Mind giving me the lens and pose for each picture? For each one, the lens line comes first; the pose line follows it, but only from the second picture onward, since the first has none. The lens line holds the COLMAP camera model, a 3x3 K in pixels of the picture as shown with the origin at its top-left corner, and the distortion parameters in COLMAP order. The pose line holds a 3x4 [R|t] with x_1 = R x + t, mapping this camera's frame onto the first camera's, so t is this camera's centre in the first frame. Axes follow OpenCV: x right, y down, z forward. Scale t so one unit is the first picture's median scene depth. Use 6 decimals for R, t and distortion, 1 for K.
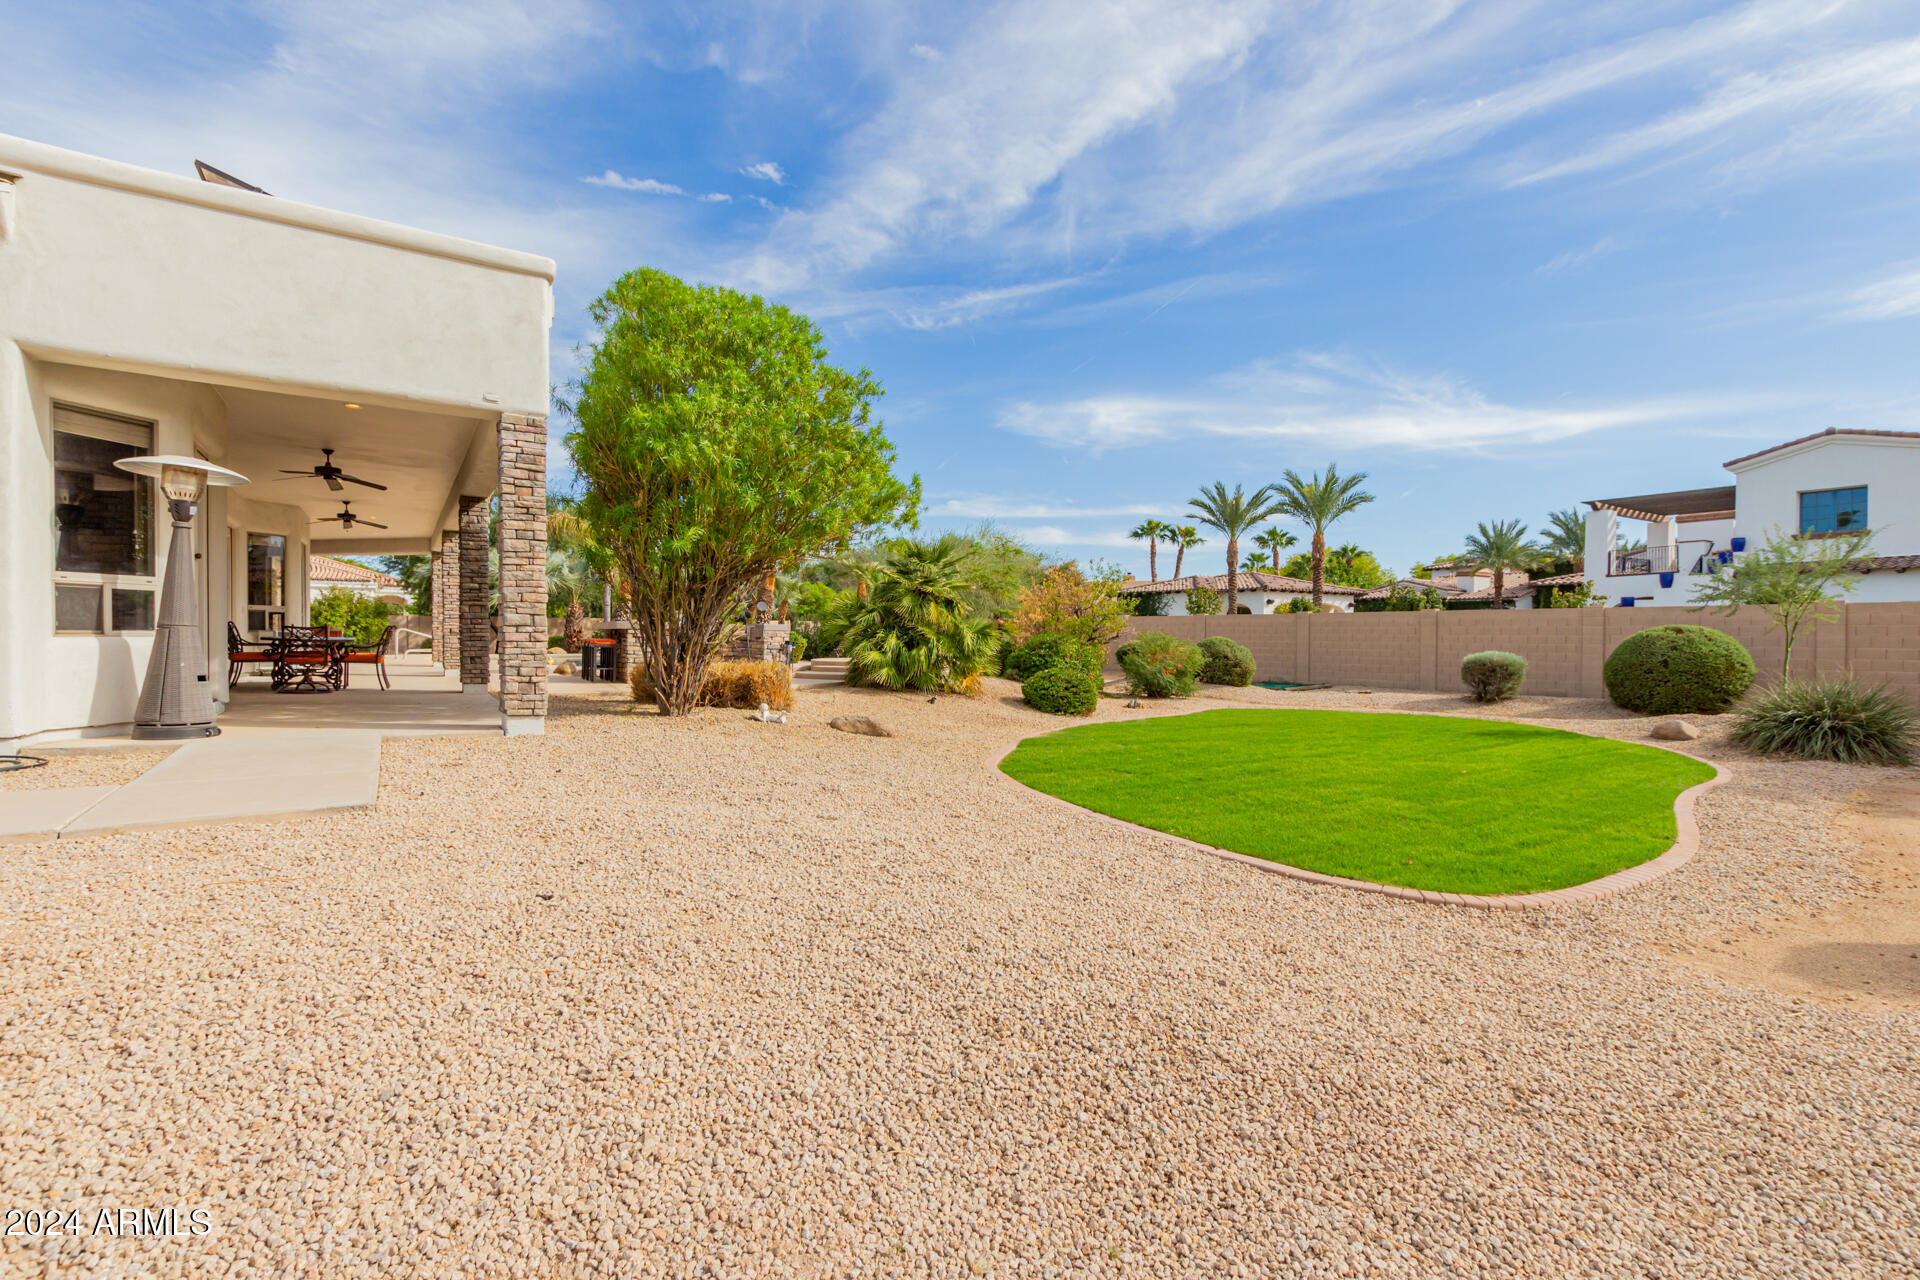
lens RADIAL K [[884.9, 0, 946.7], [0, 884.9, 665.3], [0, 0, 1]] dist [0.019321, -0.000341]
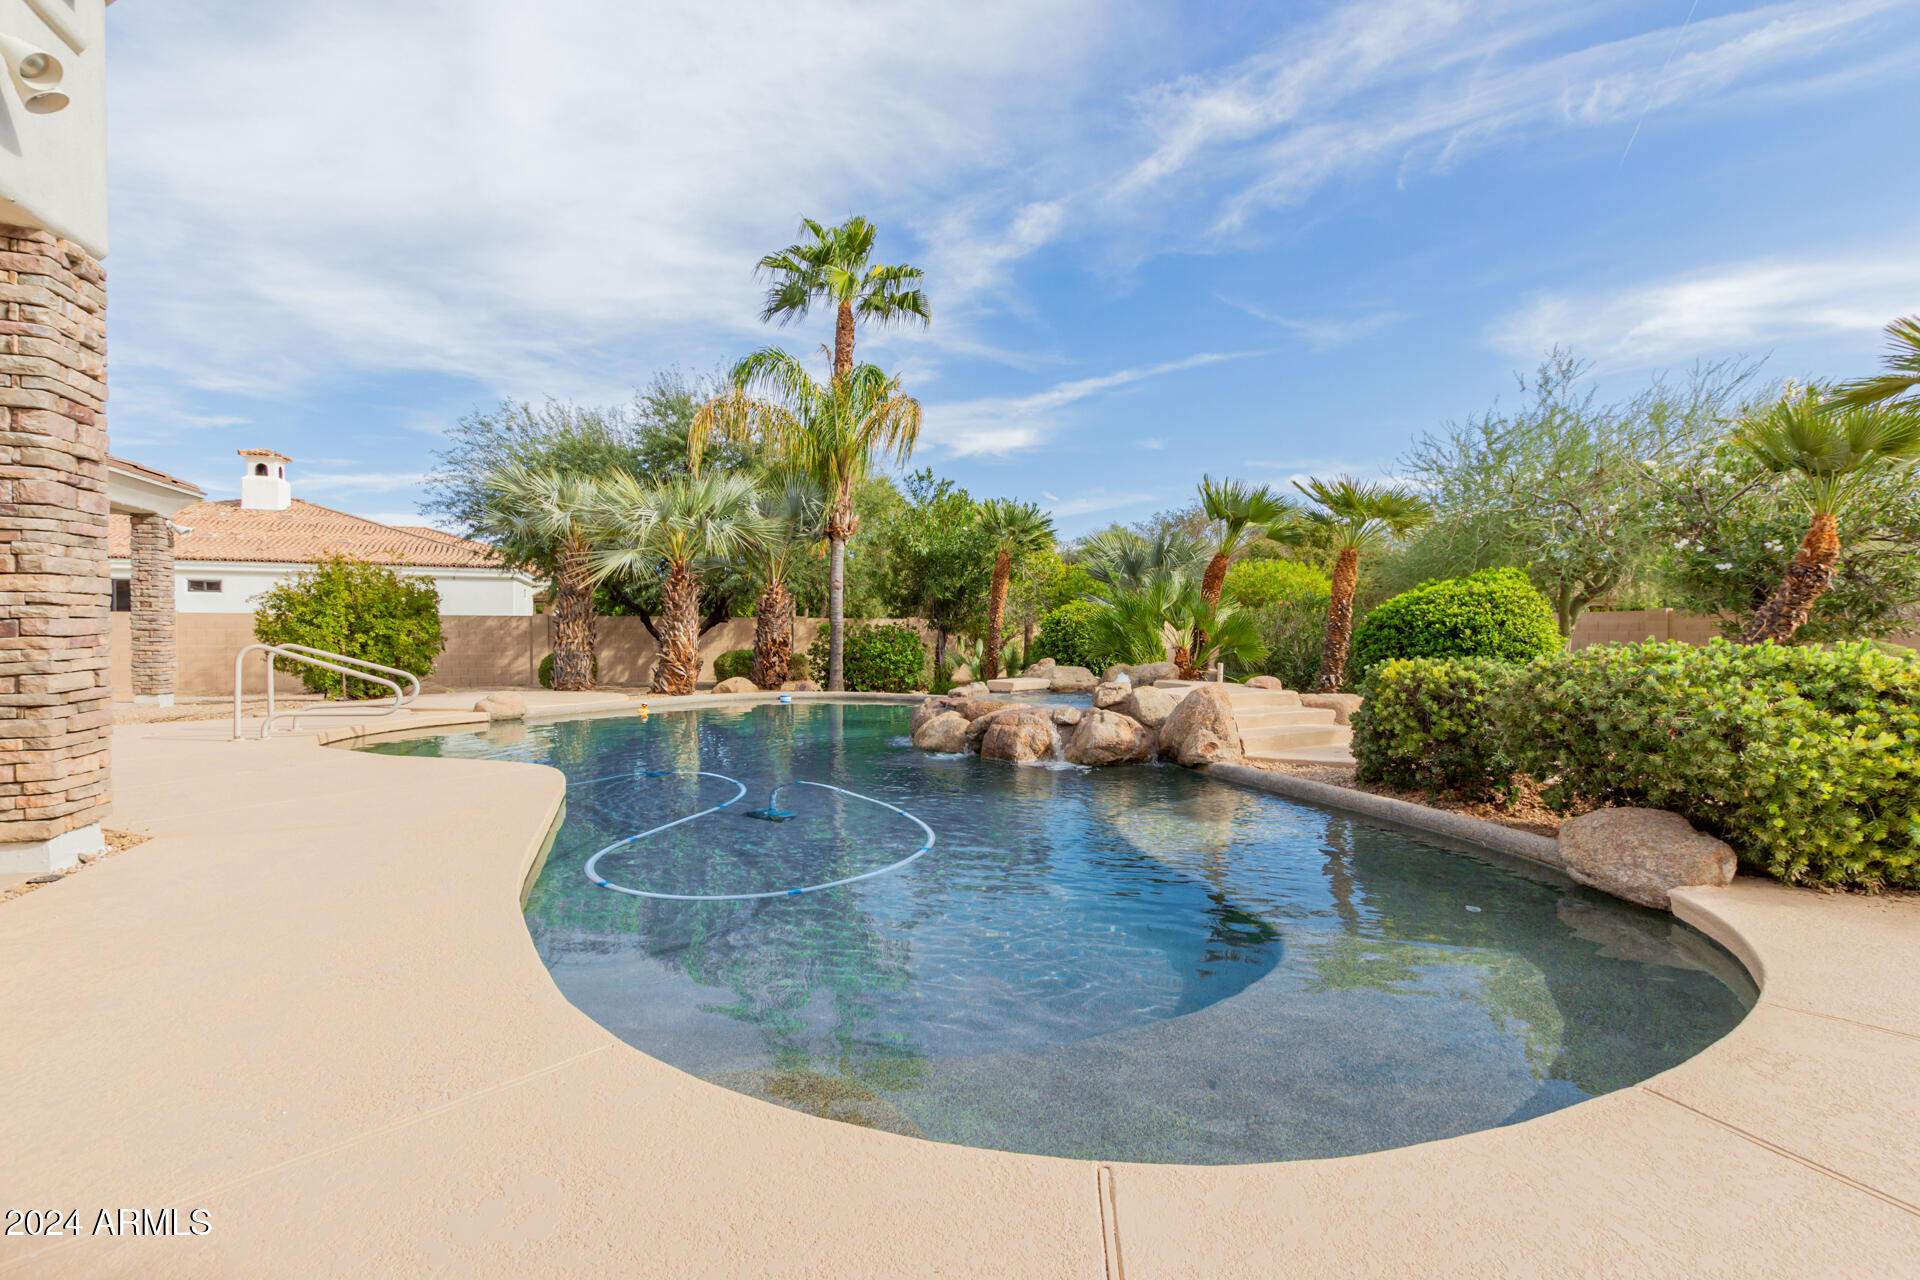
lens RADIAL K [[884.9, 0, 959.1], [0, 884.9, 637.6], [0, 0, 1]] dist [0.019321, -0.000341]
pose [[0.976578, -0.002511, -0.215147, -0.216812], [-0.005231, 0.999359, -0.035410, -0.024552], [0.215098, 0.035707, 0.975939, 0.552360]]
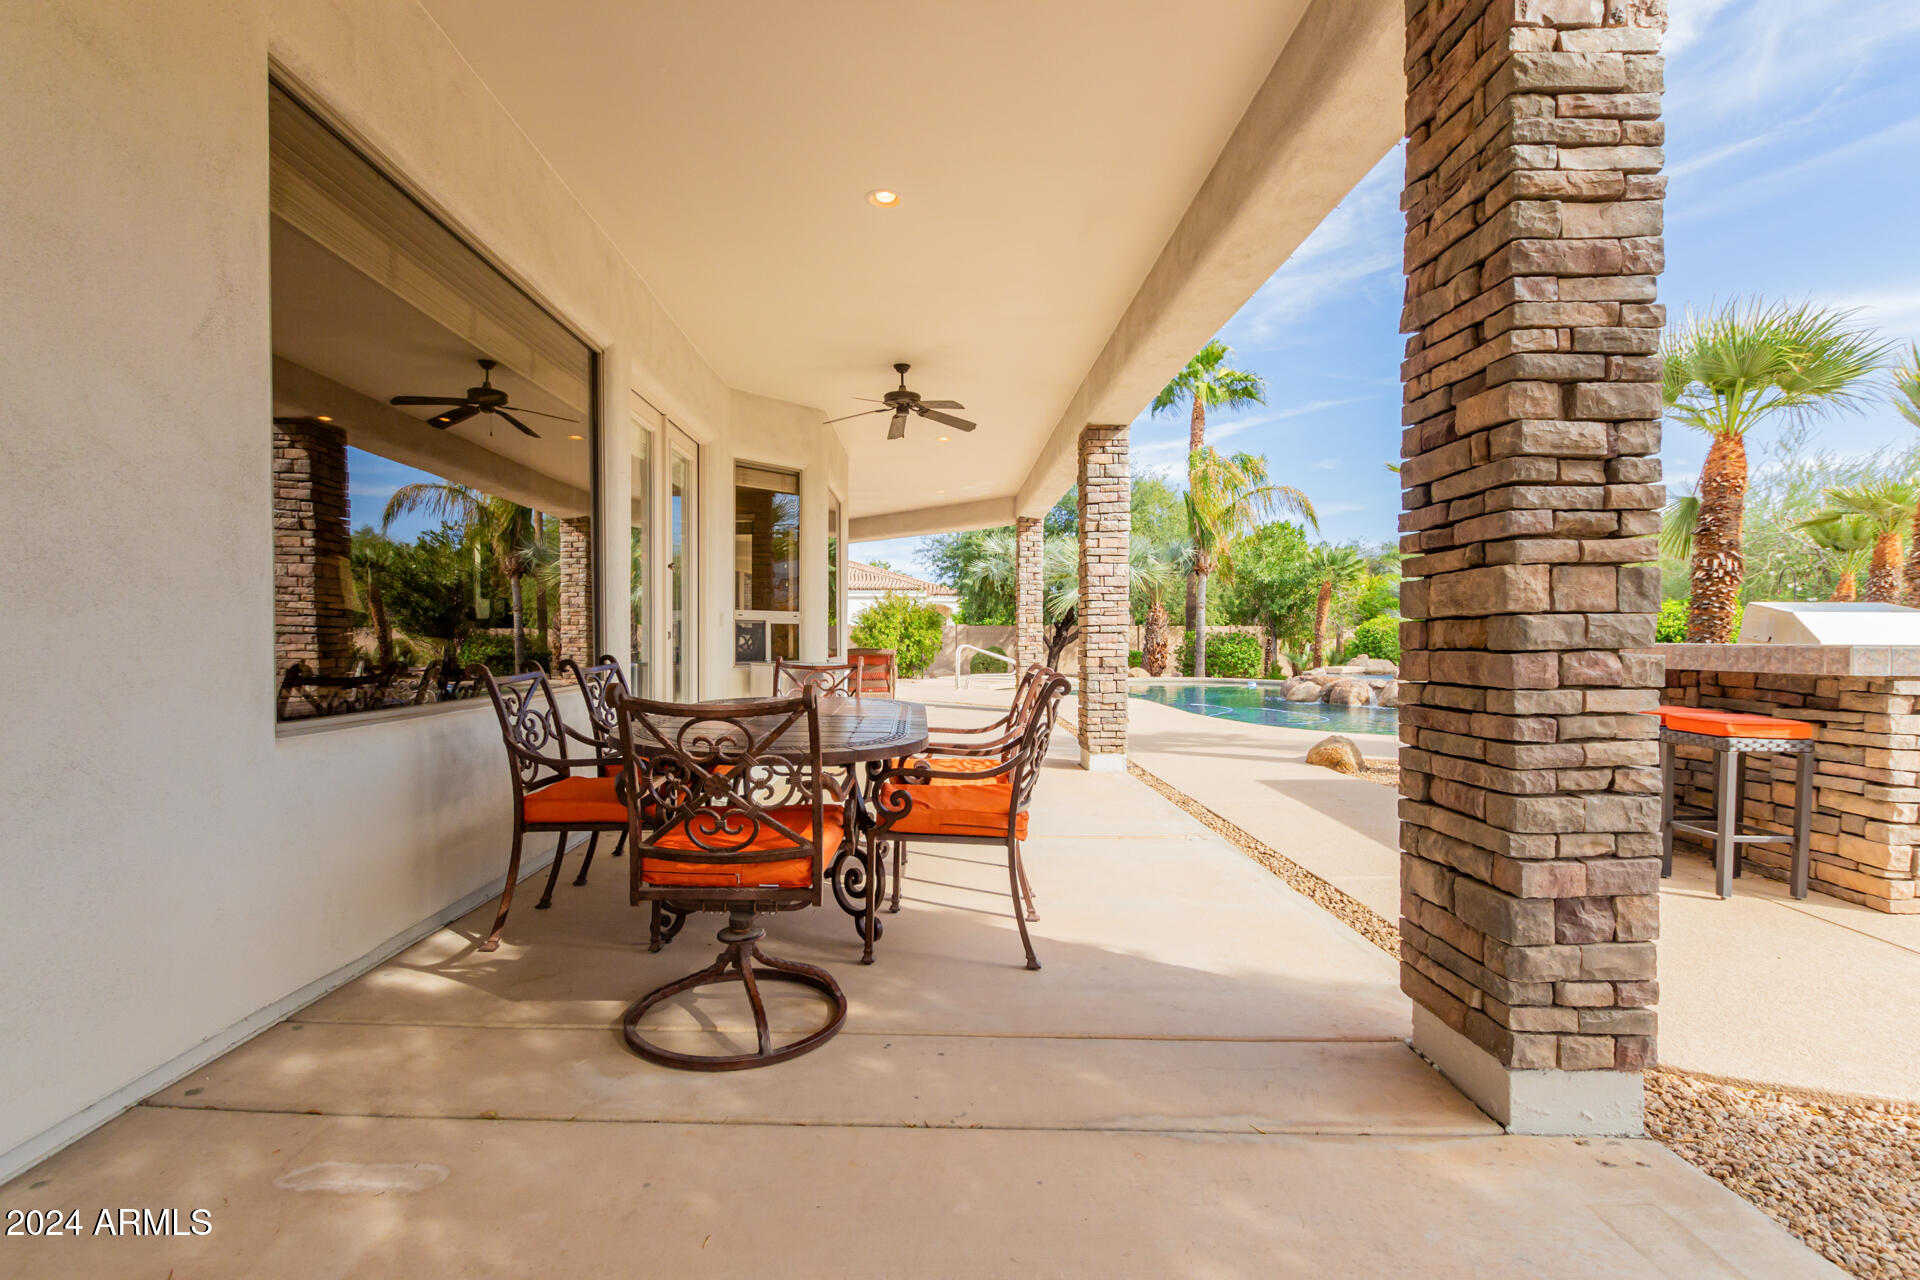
lens RADIAL K [[884.9, 0, 969.9], [0, 884.9, 657.7], [0, 0, 1]] dist [0.019321, -0.000341]
pose [[0.871389, 0.006144, -0.490554, -0.198987], [-0.013376, 0.999847, -0.011237, -0.017454], [0.490410, 0.016353, 0.871338, 0.295638]]
